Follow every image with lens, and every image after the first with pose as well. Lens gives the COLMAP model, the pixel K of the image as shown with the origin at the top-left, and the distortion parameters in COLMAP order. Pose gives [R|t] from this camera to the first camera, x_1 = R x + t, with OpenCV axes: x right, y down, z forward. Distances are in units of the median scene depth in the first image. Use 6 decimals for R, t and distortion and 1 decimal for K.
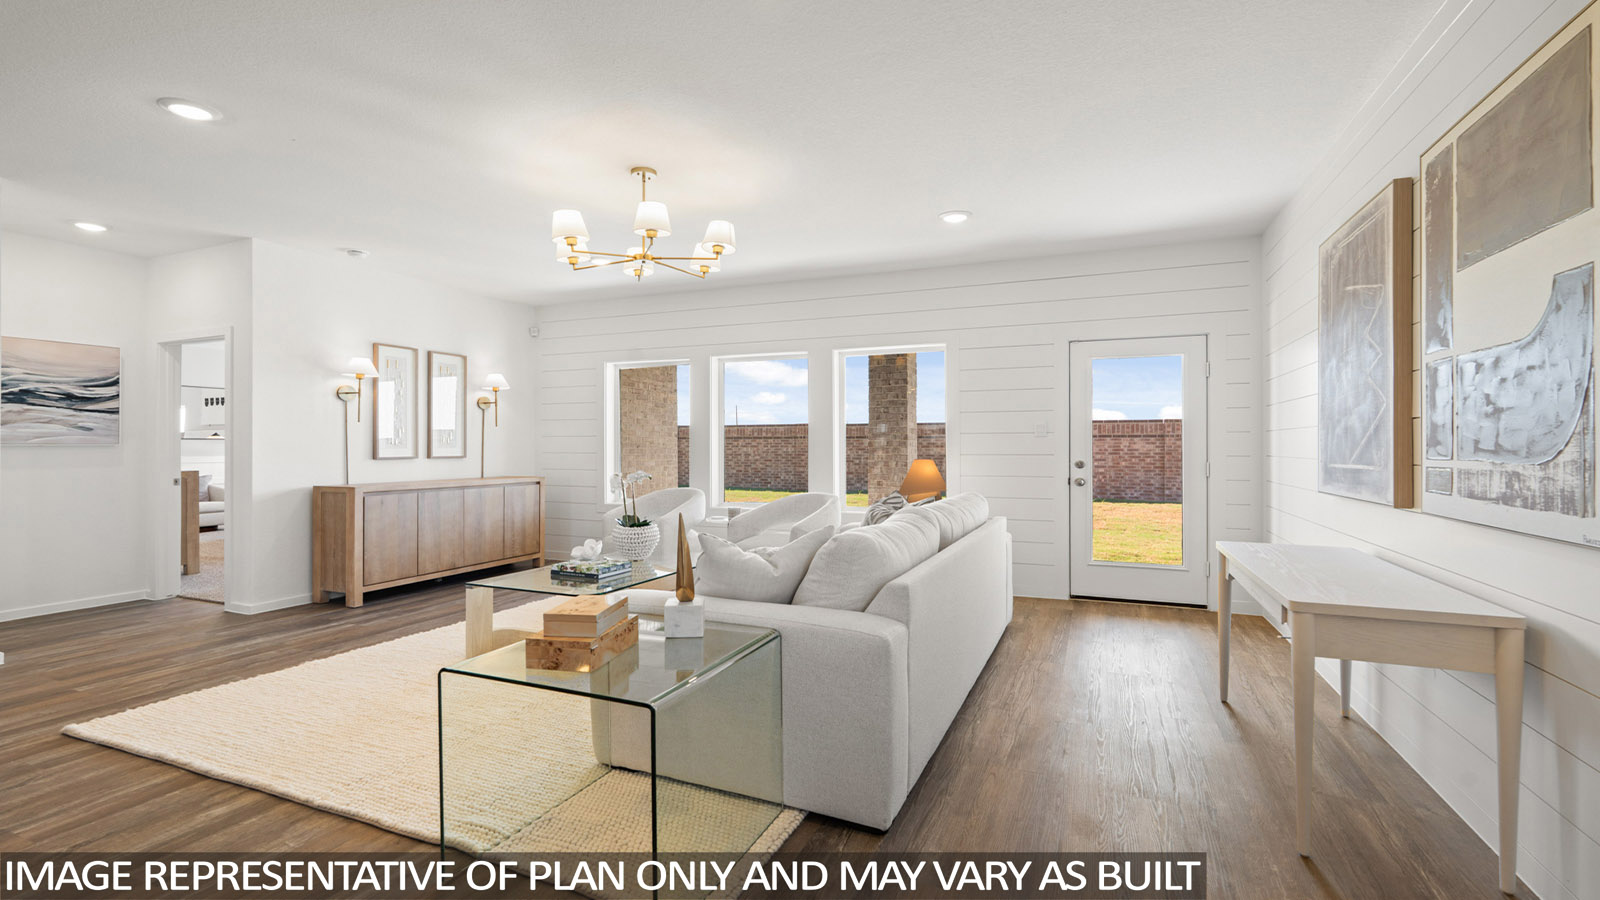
lens RADIAL K [[720.9, 0, 805.2], [0, 720.9, 437.1], [0, 0, 1]] dist [-0.000463, -0.000391]
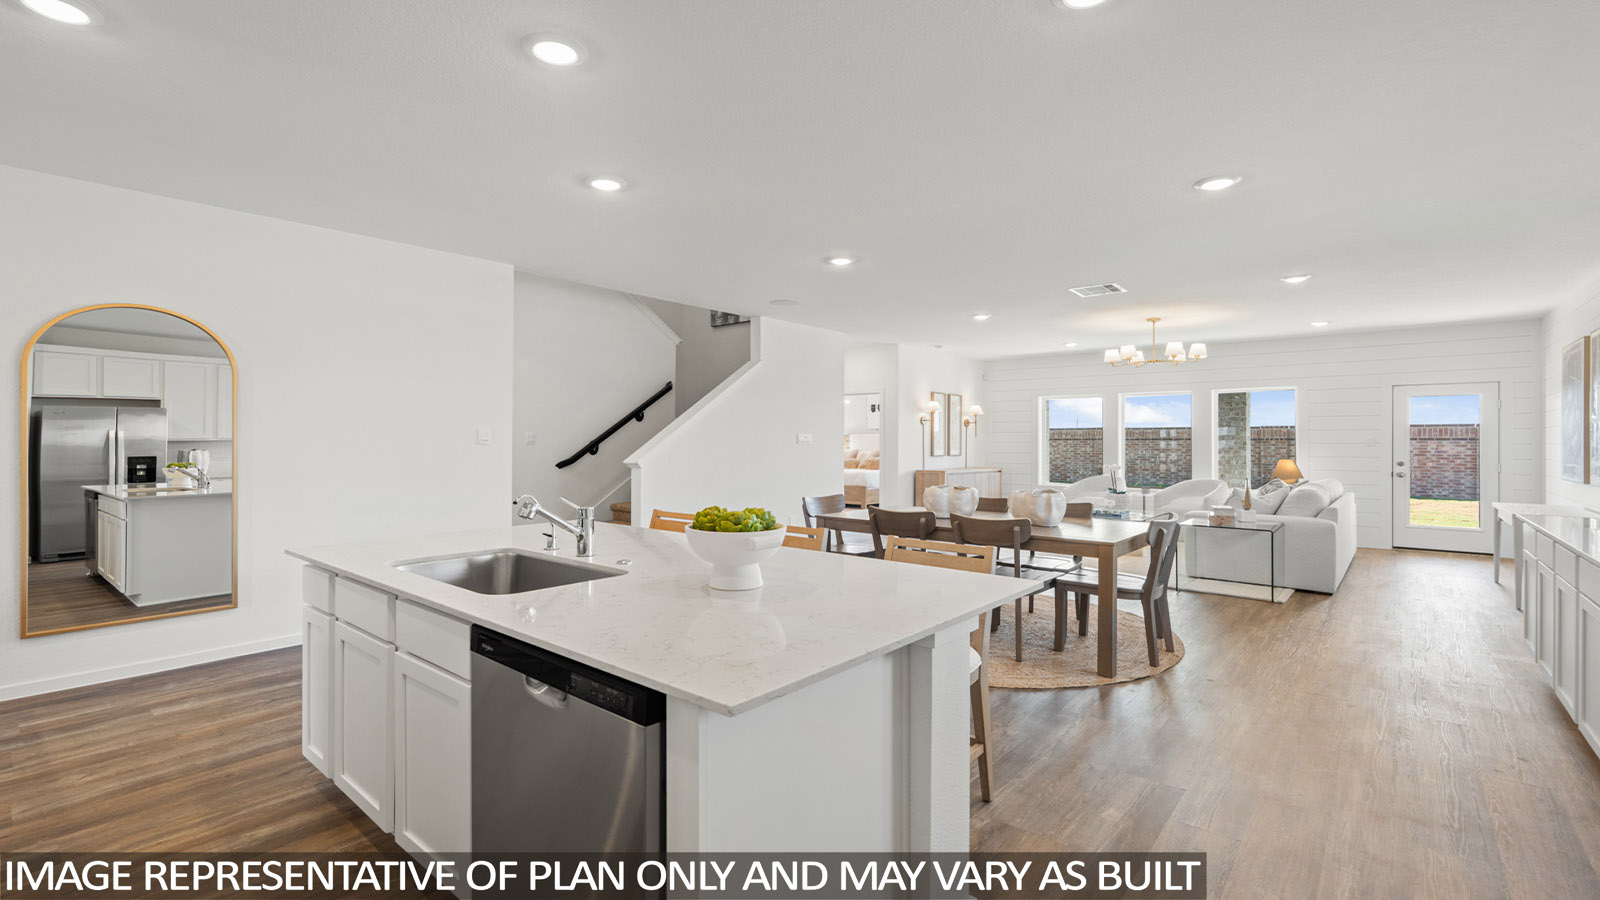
lens RADIAL K [[720.9, 0, 805.2], [0, 720.9, 437.1], [0, 0, 1]] dist [-0.000463, -0.000391]
pose [[0.956599, 0.000763, -0.291406, -0.395164], [0.000604, 0.999989, 0.004602, -0.027356], [0.291406, -0.004578, 0.956588, -0.862966]]
